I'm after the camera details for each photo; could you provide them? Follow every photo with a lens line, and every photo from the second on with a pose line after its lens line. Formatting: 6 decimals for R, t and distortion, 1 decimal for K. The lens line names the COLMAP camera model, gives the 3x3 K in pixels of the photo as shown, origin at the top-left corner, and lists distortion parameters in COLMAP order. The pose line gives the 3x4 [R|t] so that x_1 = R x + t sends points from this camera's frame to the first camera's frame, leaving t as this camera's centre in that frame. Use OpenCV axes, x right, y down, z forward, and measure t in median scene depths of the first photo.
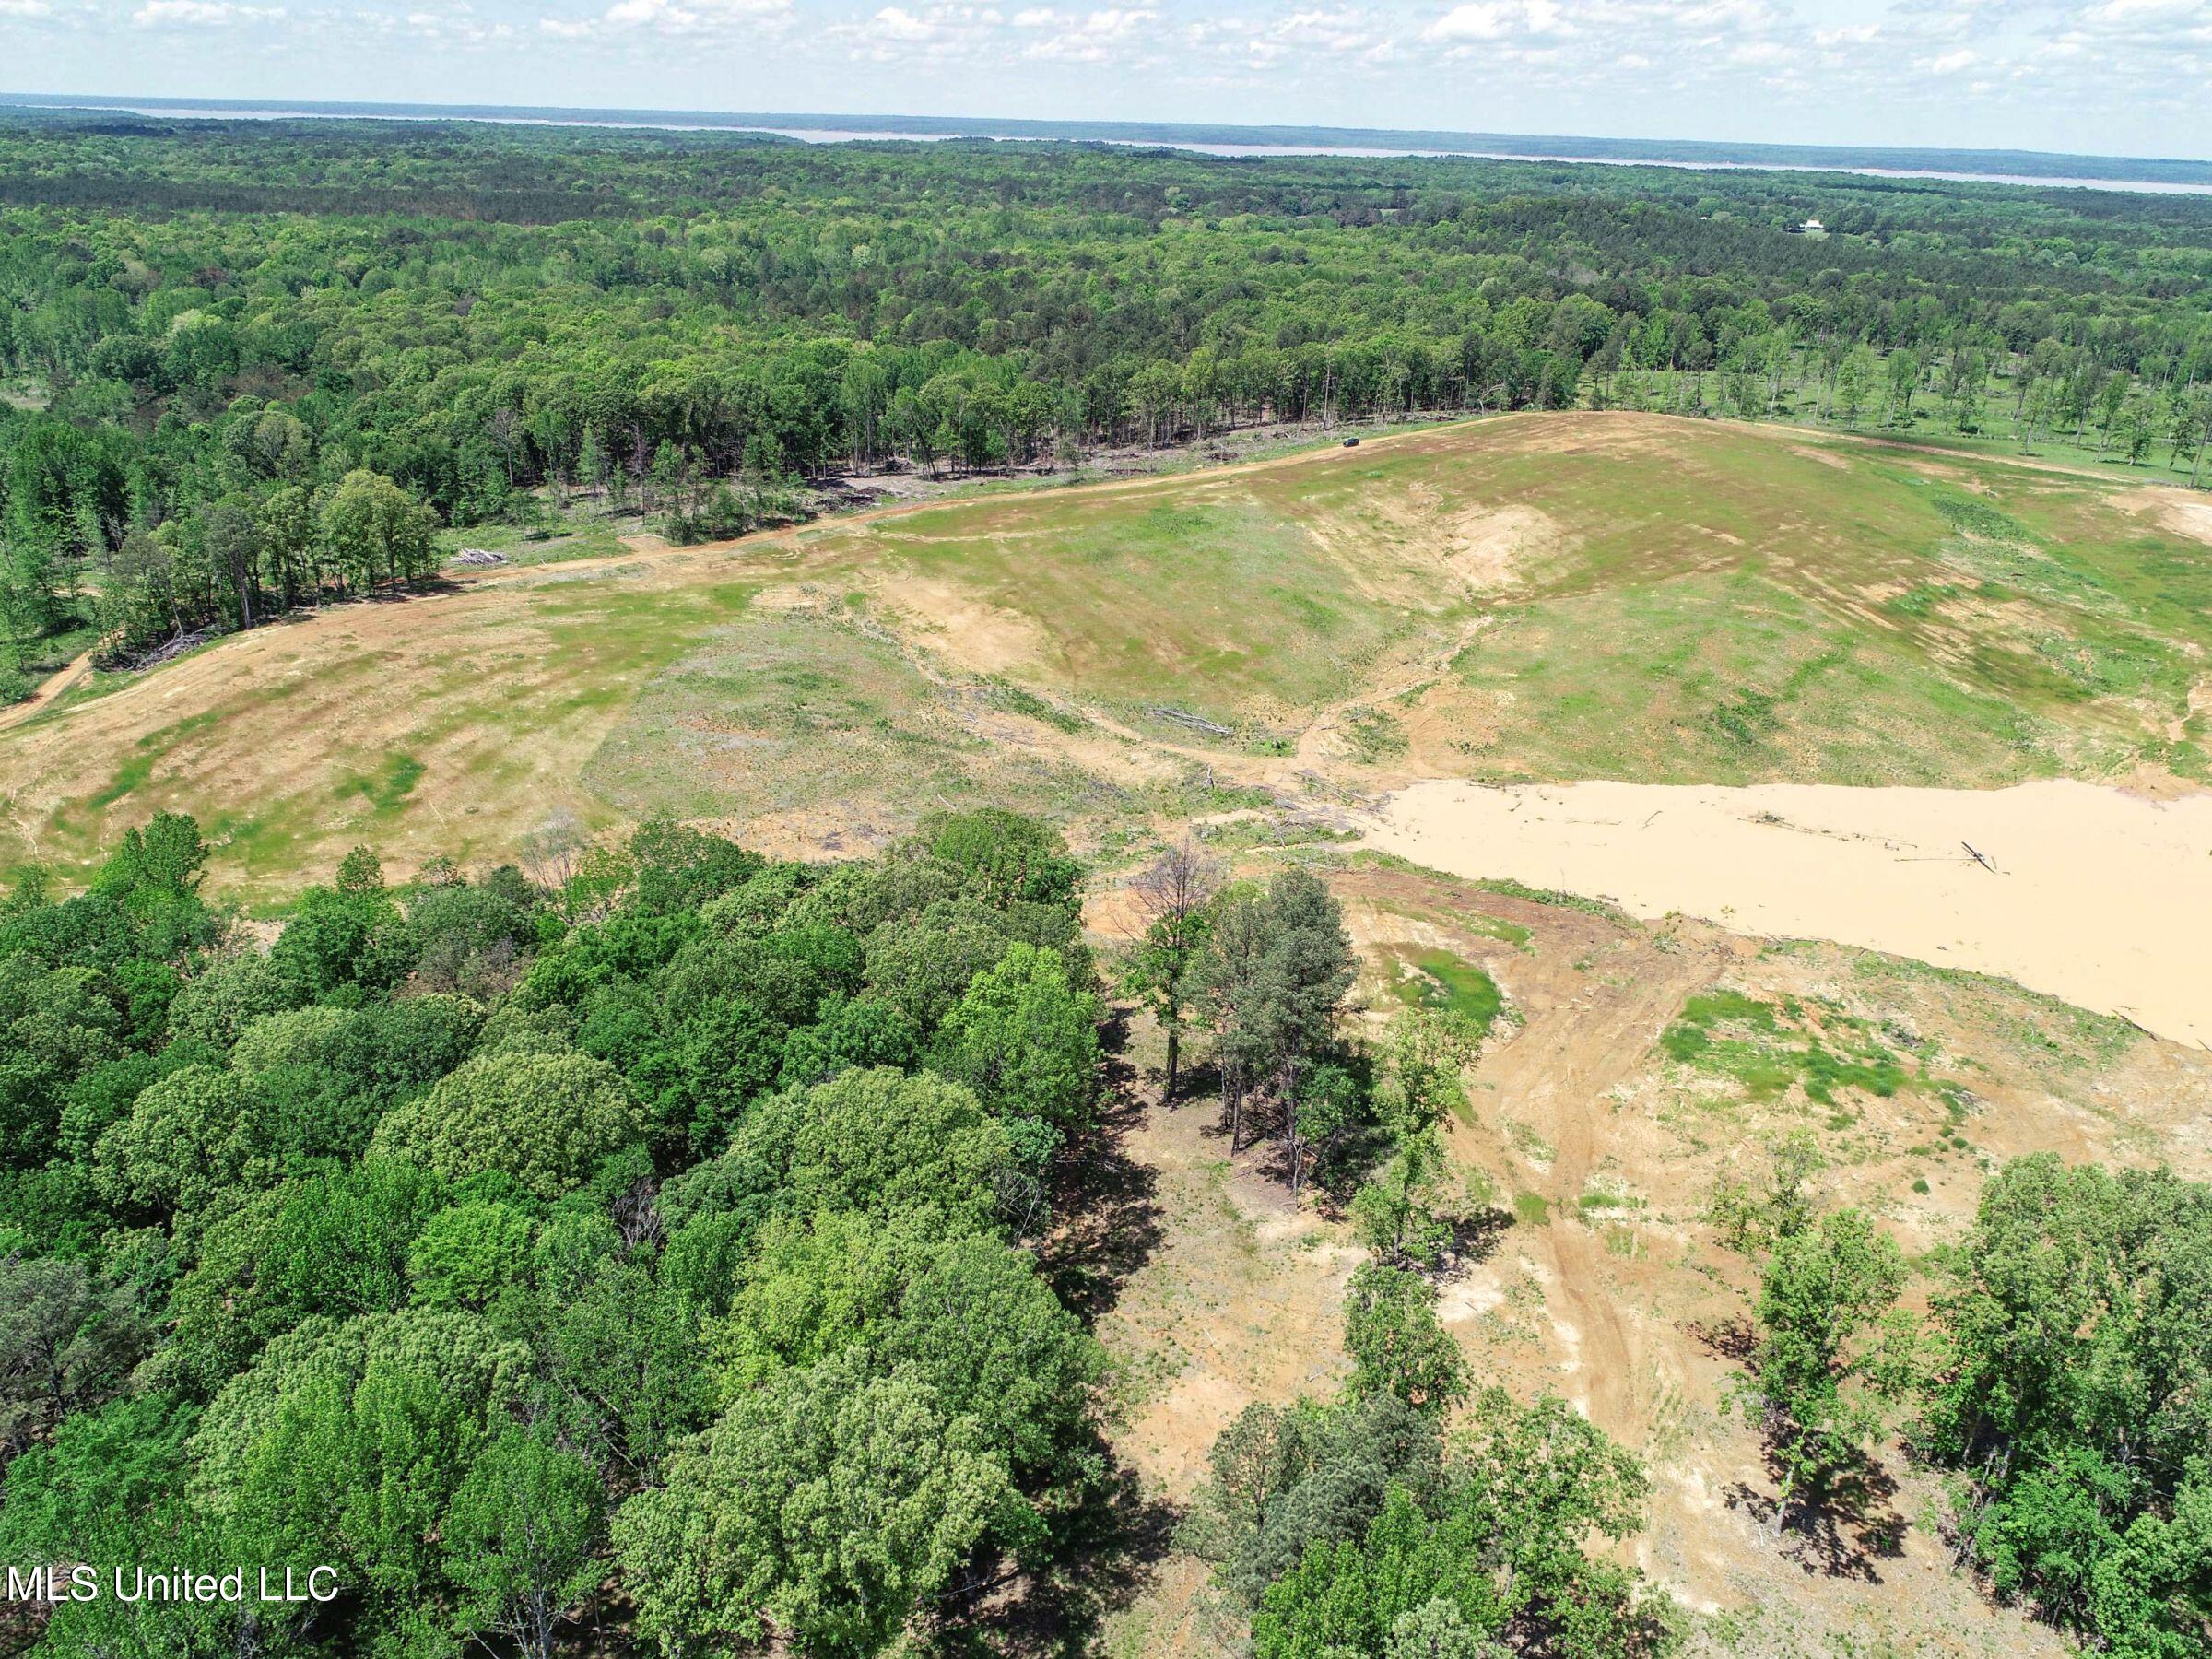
lens RADIAL K [[1659.4, 0, 1131.2], [0, 1659.4, 828.8], [0, 0, 1]] dist [-0.003494, -0.003810]
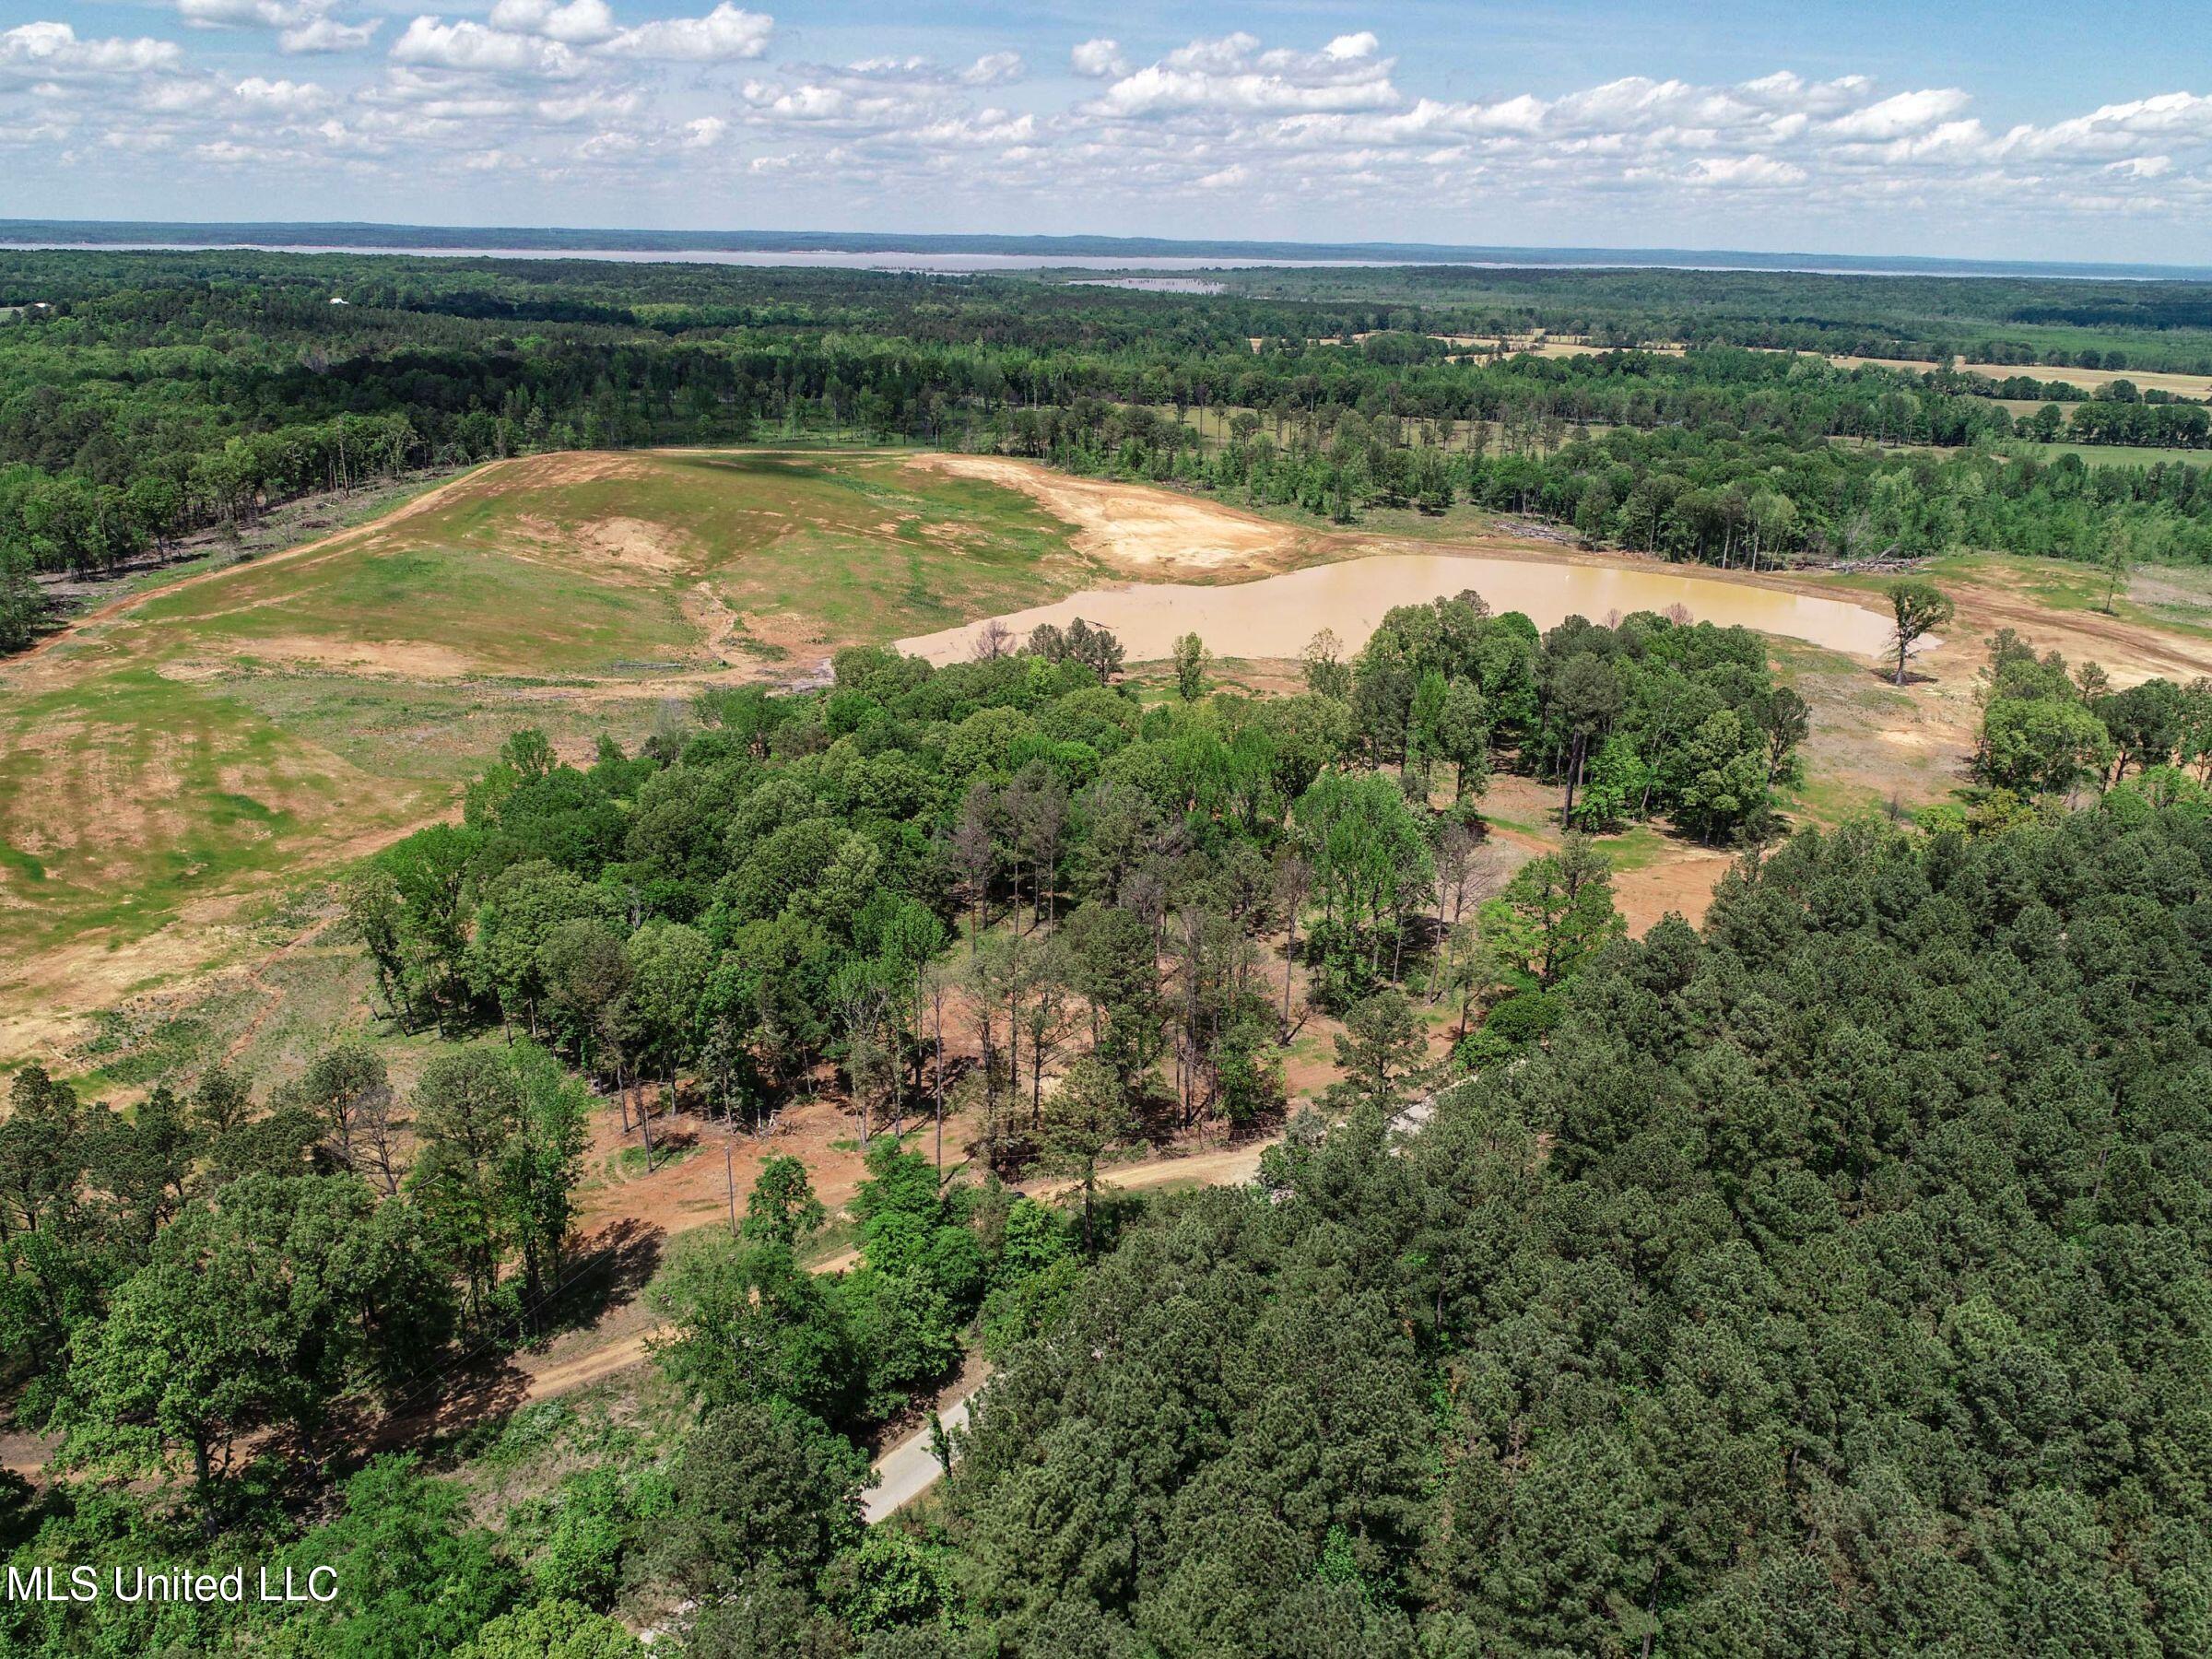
lens RADIAL K [[1659.4, 0, 1134.7], [0, 1659.4, 818.8], [0, 0, 1]] dist [-0.003494, -0.003810]
pose [[0.633565, -0.275013, 0.723163, -0.754638], [0.305917, 0.947570, 0.092338, 0.054396], [-0.710641, 0.162726, 0.684478, -0.236956]]
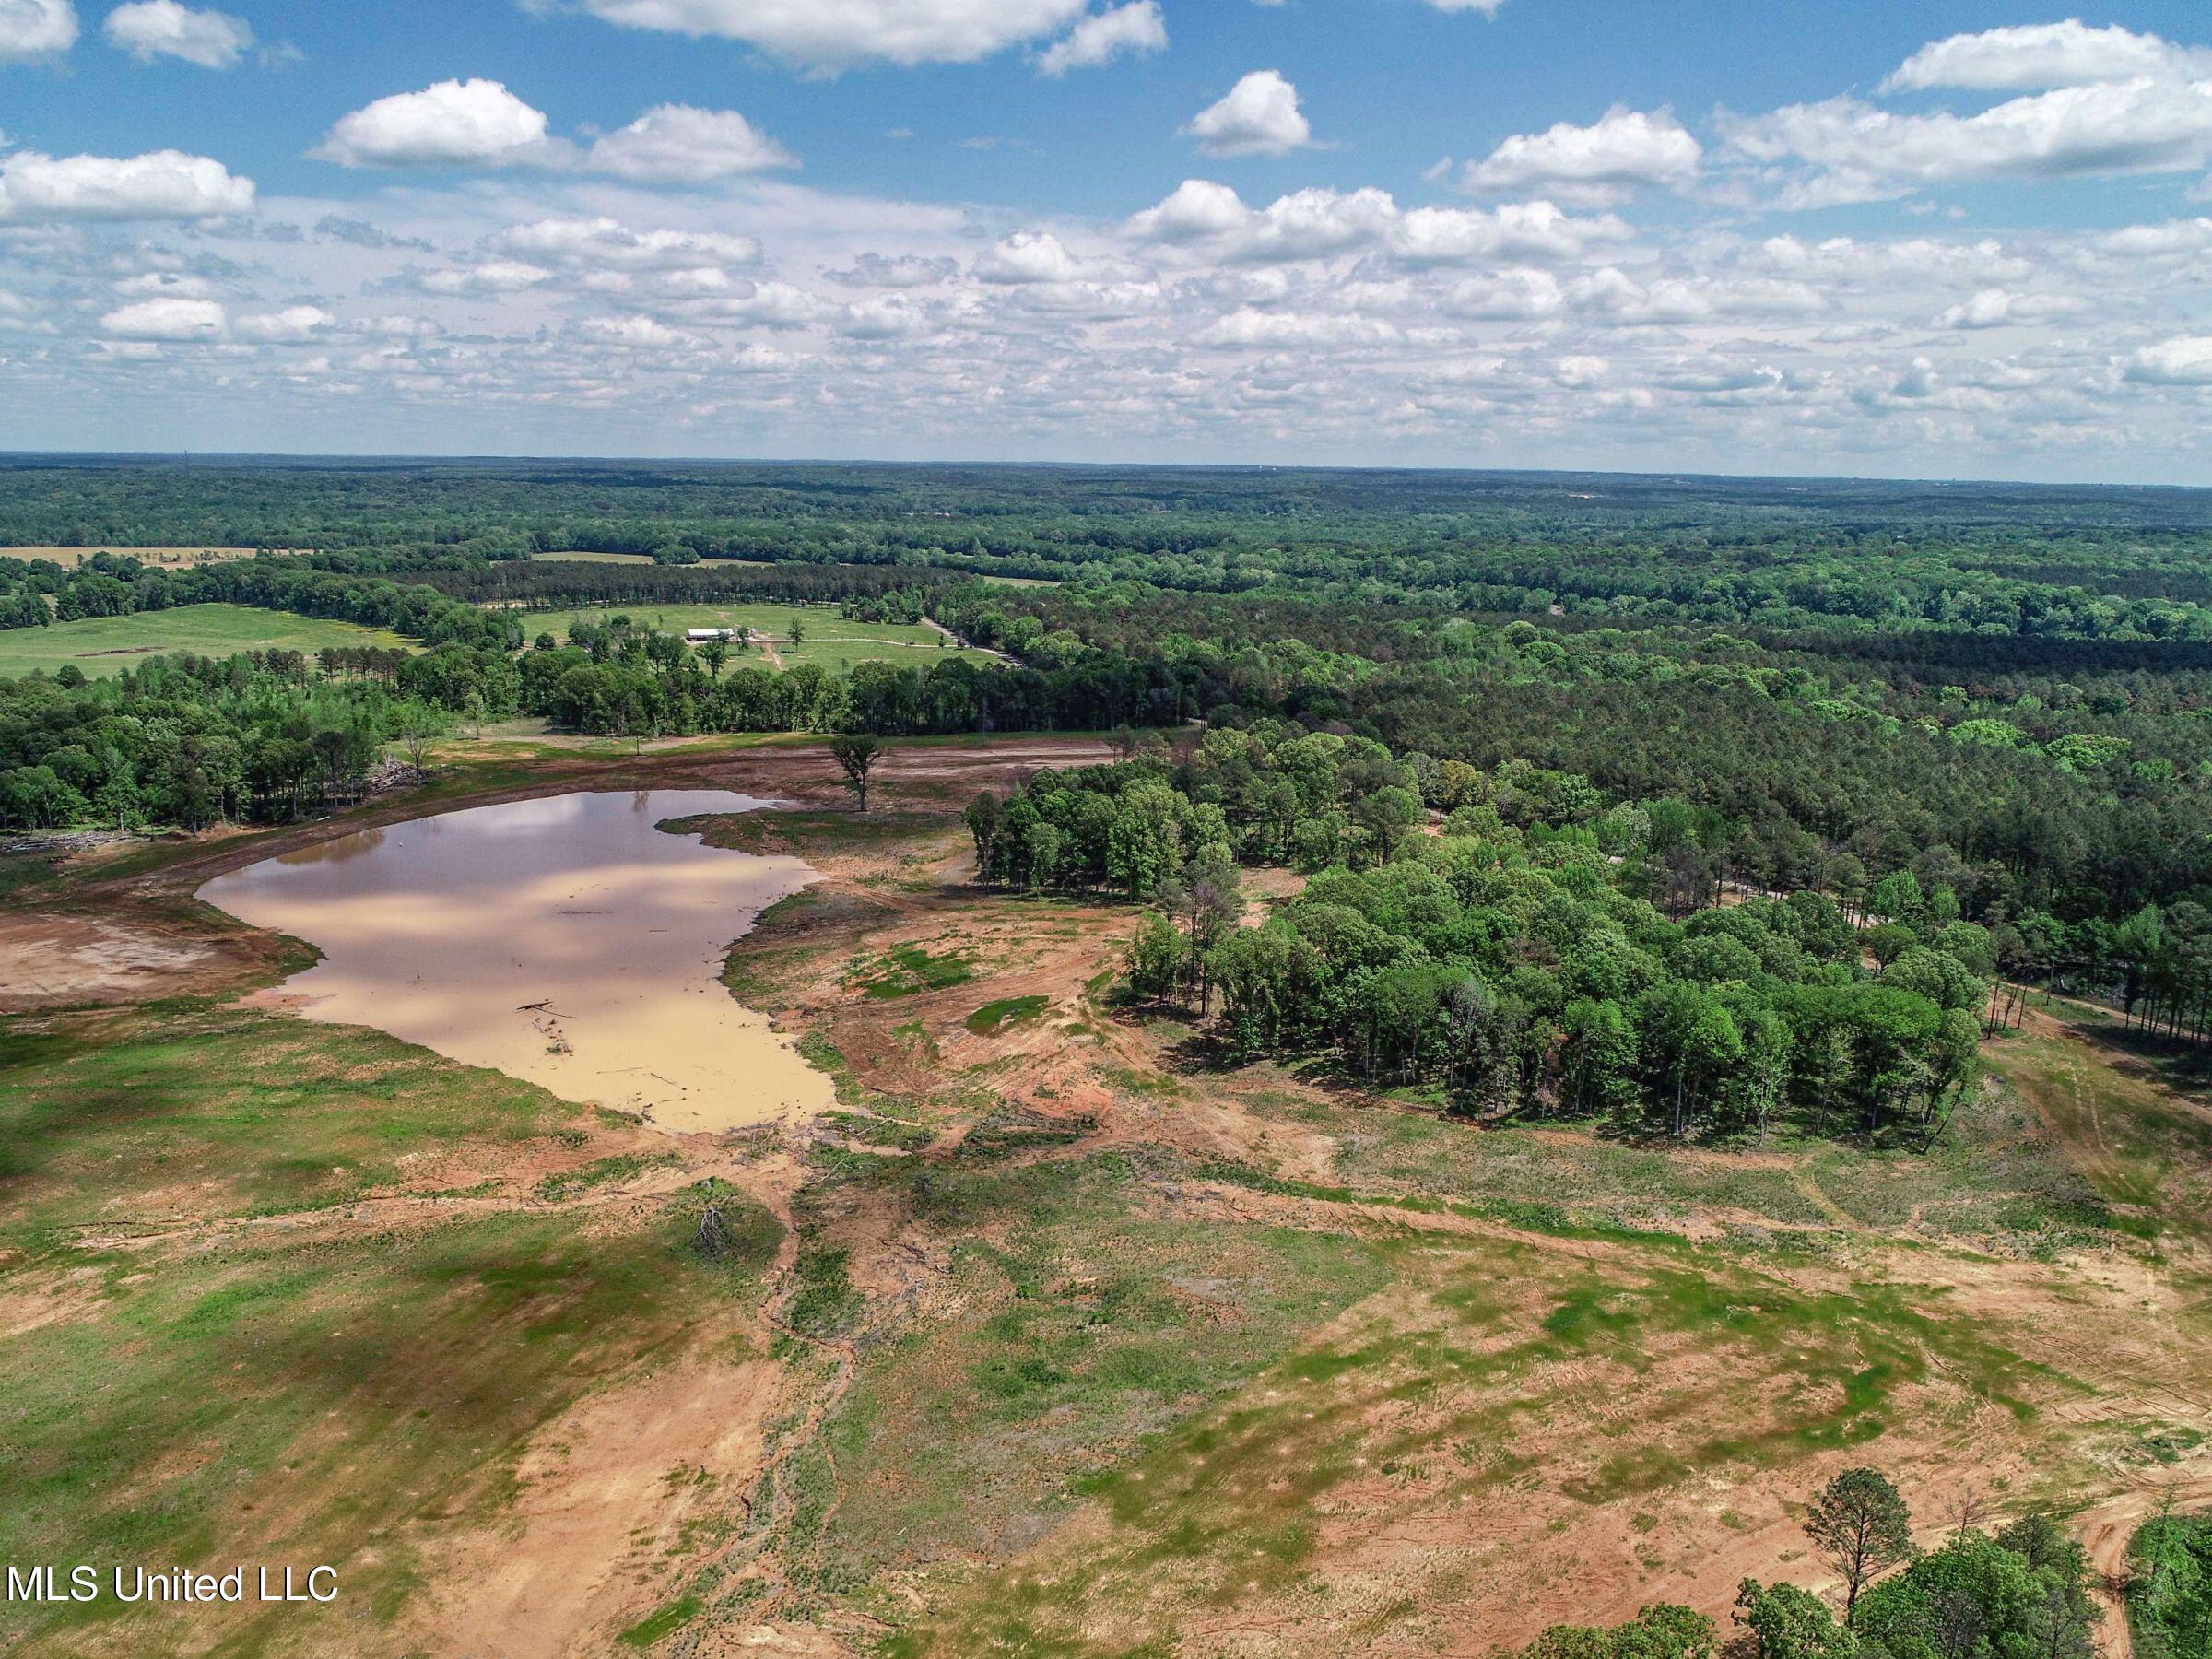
lens RADIAL K [[1659.4, 0, 1119.4], [0, 1659.4, 827.1], [0, 0, 1]] dist [-0.003494, -0.003810]
pose [[-0.797145, -0.173735, 0.578253, -0.606137], [0.203247, 0.824605, 0.527936, -0.662095], [-0.568551, 0.538370, -0.622019, 1.307544]]
